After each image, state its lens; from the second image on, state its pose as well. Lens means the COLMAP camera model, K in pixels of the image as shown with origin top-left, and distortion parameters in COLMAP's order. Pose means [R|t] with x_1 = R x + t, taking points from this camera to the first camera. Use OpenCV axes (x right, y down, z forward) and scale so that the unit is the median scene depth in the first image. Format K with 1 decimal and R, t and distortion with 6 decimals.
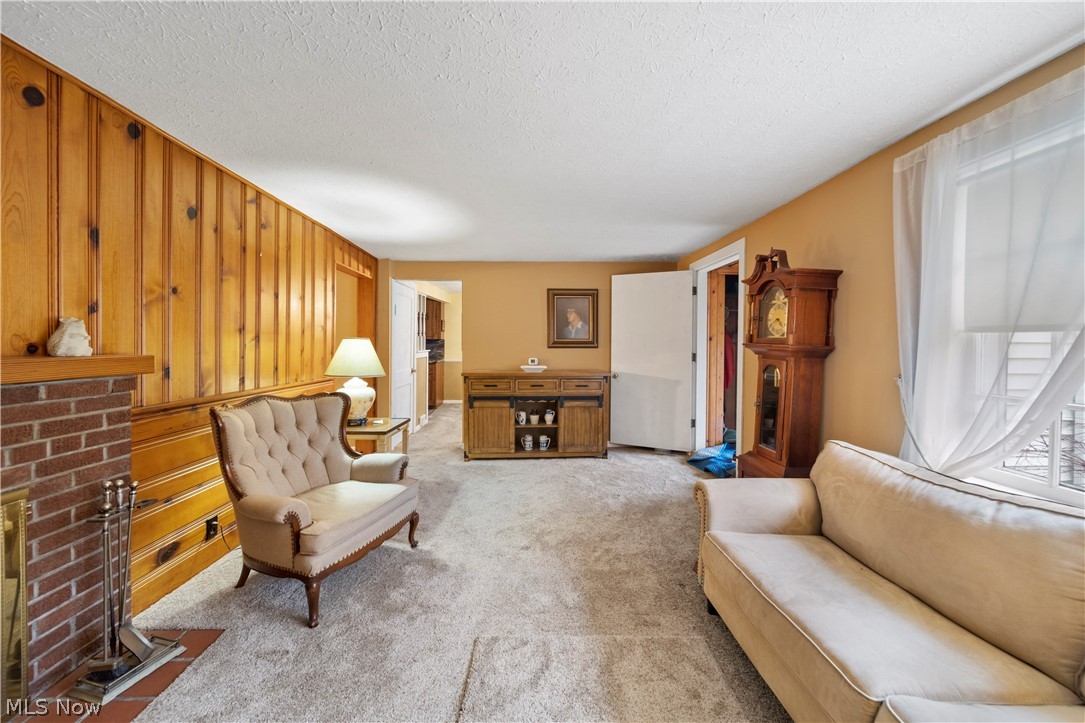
lens RADIAL K [[382.0, 0, 554.3], [0, 382.0, 347.7], [0, 0, 1]] dist [-0.000993, -0.000150]
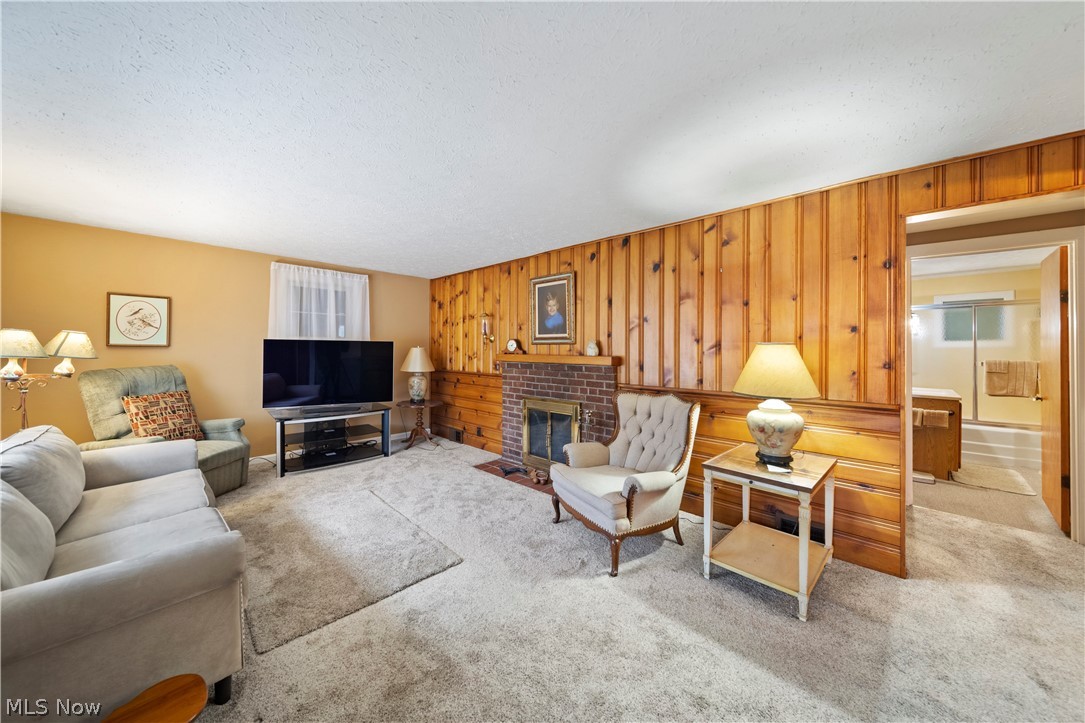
lens RADIAL K [[382.0, 0, 554.3], [0, 382.0, 347.7], [0, 0, 1]] dist [-0.000993, -0.000150]
pose [[-0.730014, -0.002016, -0.683429, 0.452091], [-0.007346, 0.999961, 0.004896, -0.030865], [0.683393, 0.008595, -0.730000, 1.990864]]
